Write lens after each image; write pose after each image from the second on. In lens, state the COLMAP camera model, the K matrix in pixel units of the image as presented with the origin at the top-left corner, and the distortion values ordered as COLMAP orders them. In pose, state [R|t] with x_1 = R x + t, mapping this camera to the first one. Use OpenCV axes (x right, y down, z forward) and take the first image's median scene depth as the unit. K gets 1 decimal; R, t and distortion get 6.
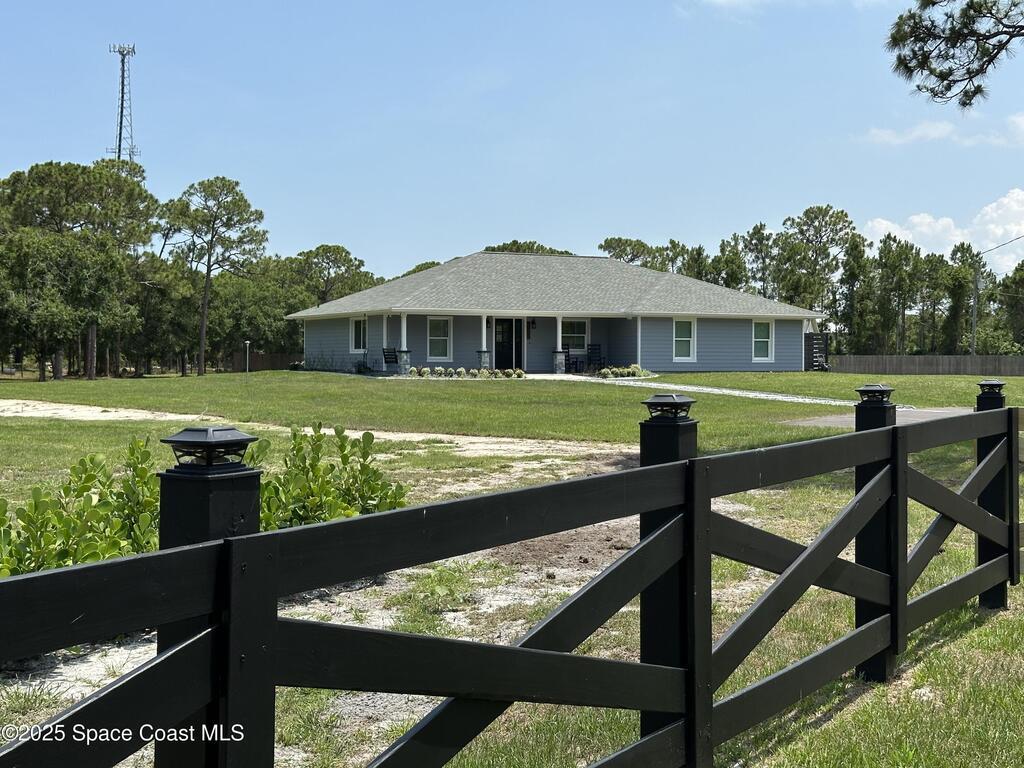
lens RADIAL K [[1438.0, 0, 512.8], [0, 1438.0, 386.7], [0, 0, 1]] dist [0.125688, 0.000000]
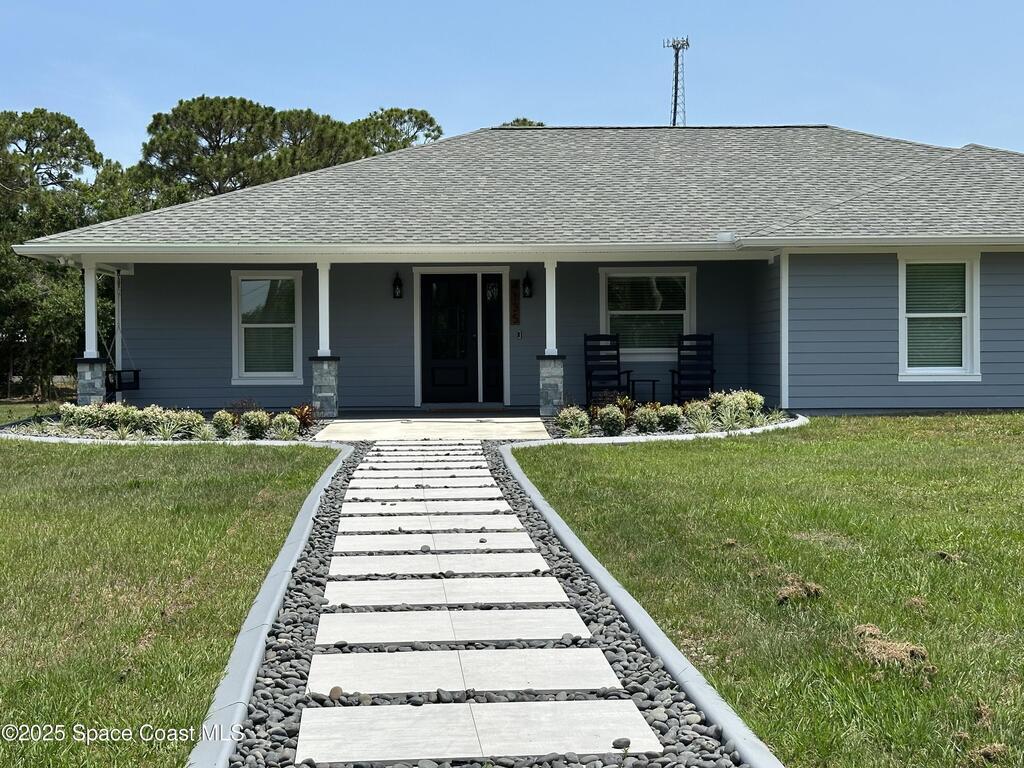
lens RADIAL K [[1438.0, 0, 508.0], [0, 1438.0, 376.3], [0, 0, 1]] dist [0.125688, 0.000000]
pose [[0.909619, -0.006466, -0.415394, 0.164288], [0.001656, 0.999927, -0.011938, -0.014033], [0.415441, 0.010172, 0.909563, 0.620937]]
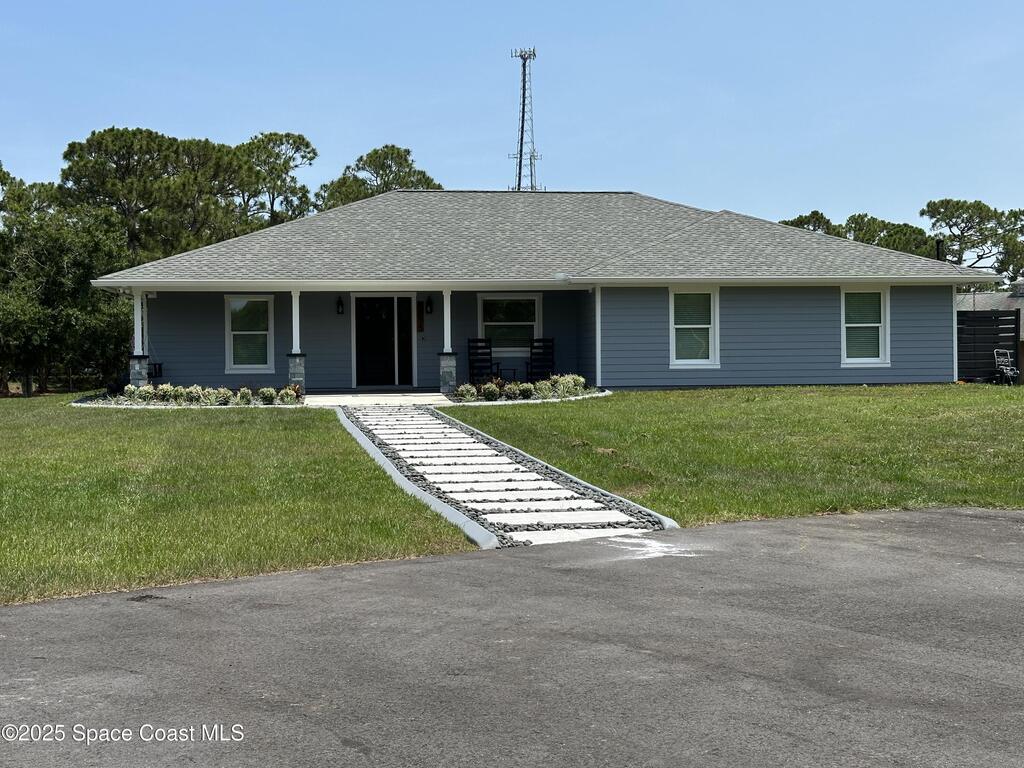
lens RADIAL K [[1438.0, 0, 510.2], [0, 1438.0, 379.7], [0, 0, 1]] dist [0.125688, 0.000000]
pose [[0.948282, -0.009690, -0.317282, 0.217710], [0.007280, 0.999935, -0.008781, -0.008558], [0.317346, 0.006017, 0.948291, 0.450662]]
